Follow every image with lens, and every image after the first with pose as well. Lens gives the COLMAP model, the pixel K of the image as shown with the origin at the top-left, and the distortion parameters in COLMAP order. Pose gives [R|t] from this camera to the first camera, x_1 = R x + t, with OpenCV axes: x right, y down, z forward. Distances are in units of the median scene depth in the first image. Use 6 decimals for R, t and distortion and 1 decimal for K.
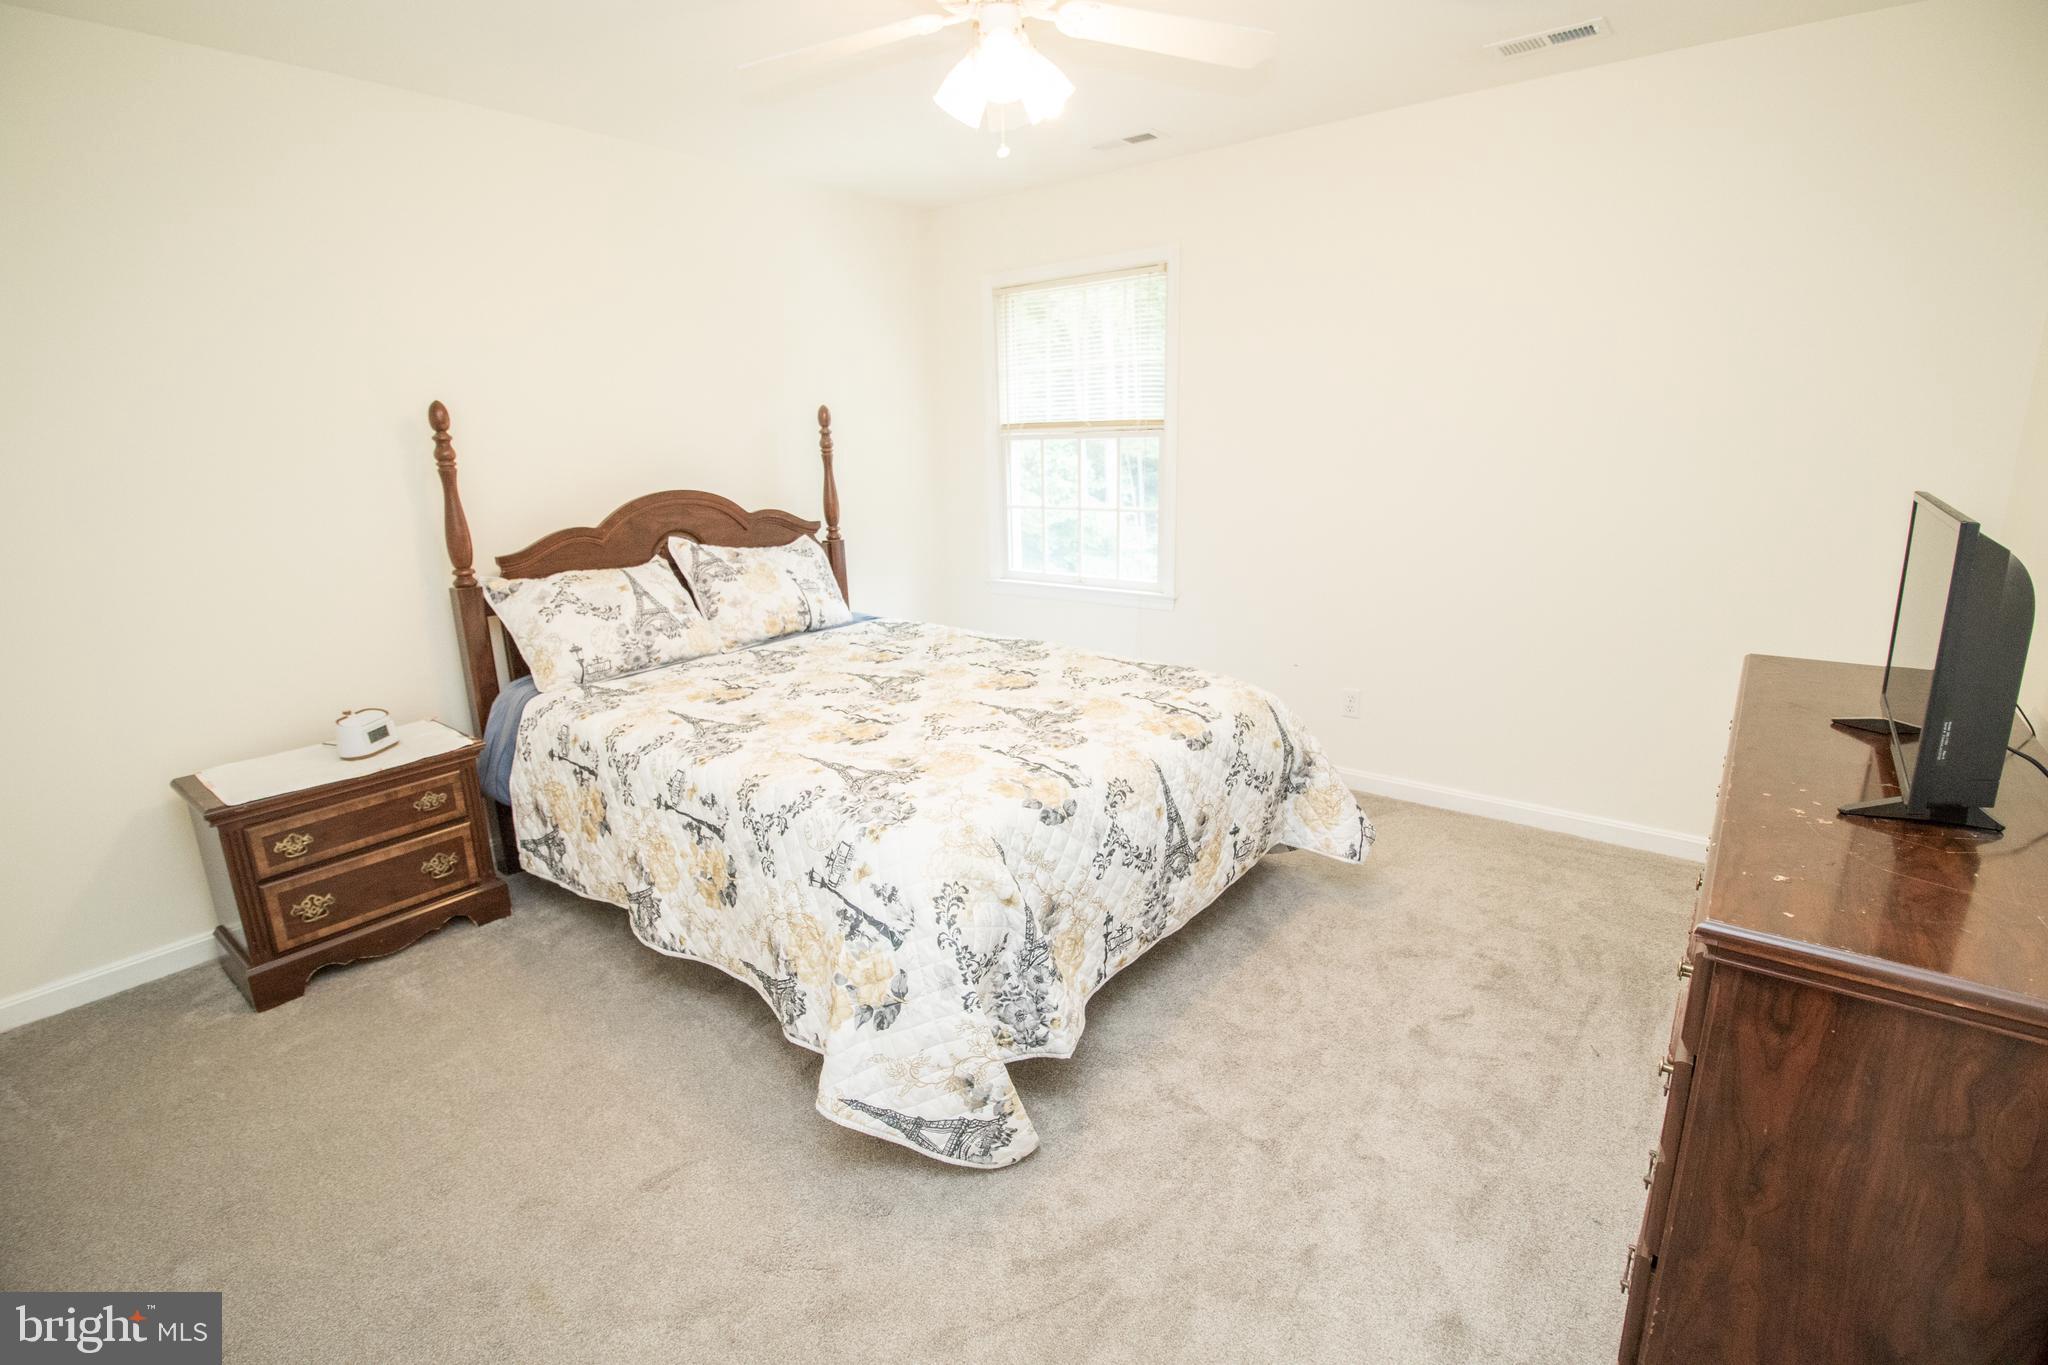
lens RADIAL K [[947.3, 0, 1022.1], [0, 947.3, 675.0], [0, 0, 1]] dist [-0.002977, -0.009091]
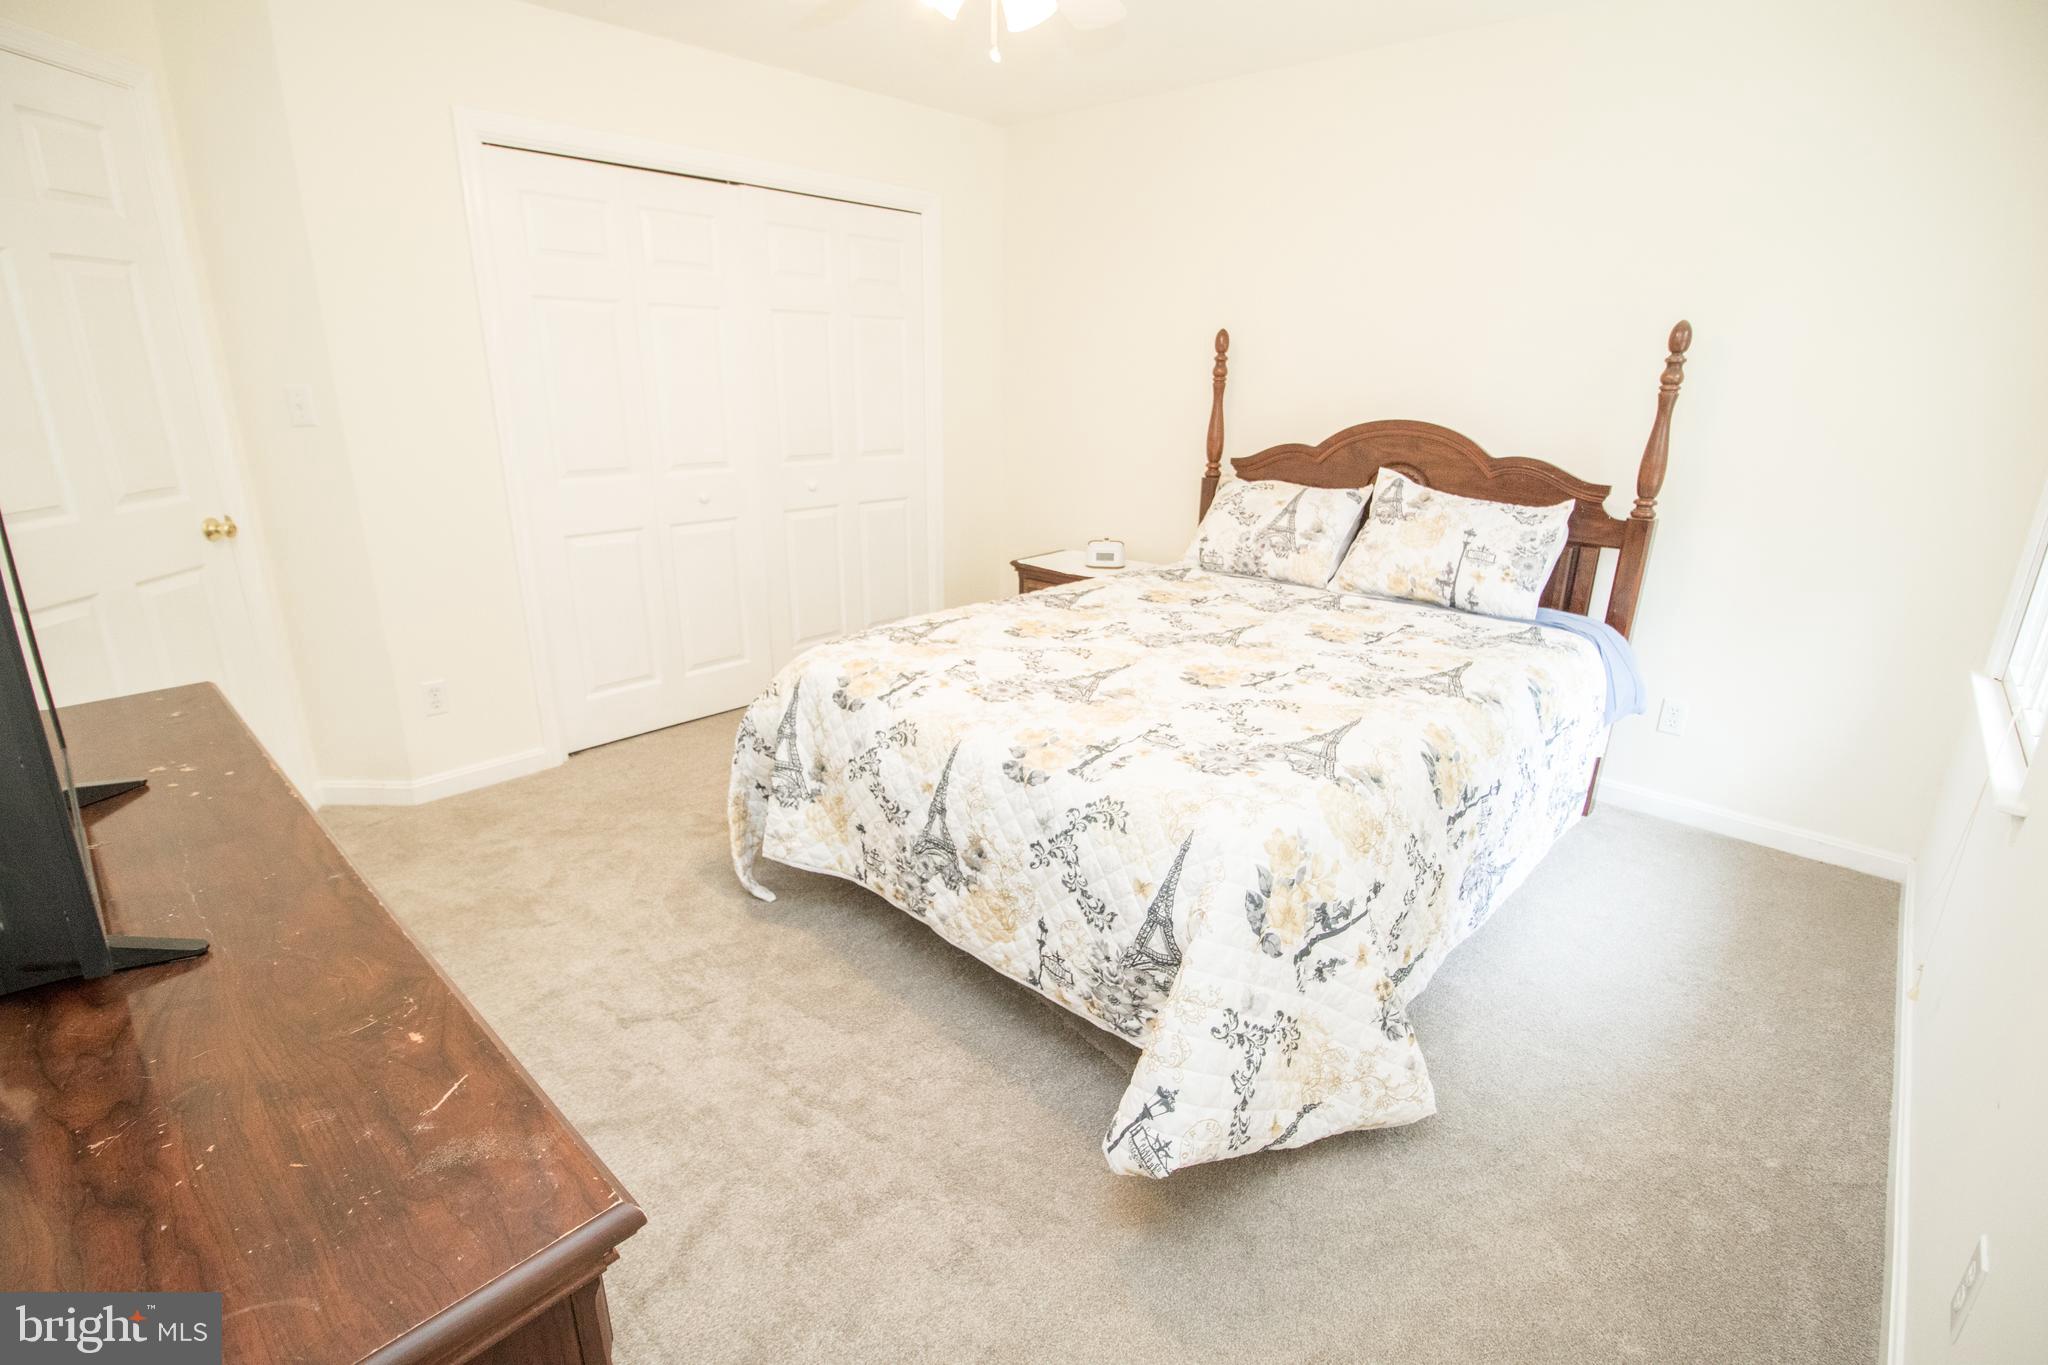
lens RADIAL K [[968.6, 0, 1025.2], [0, 968.6, 657.4], [0, 0, 1]] dist [0.000461, 0.022284]
pose [[-0.084220, 0.306078, -0.948274, 0.696689], [-0.255036, 0.913335, 0.317451, -0.204221], [0.963257, 0.268579, 0.001139, 0.753172]]
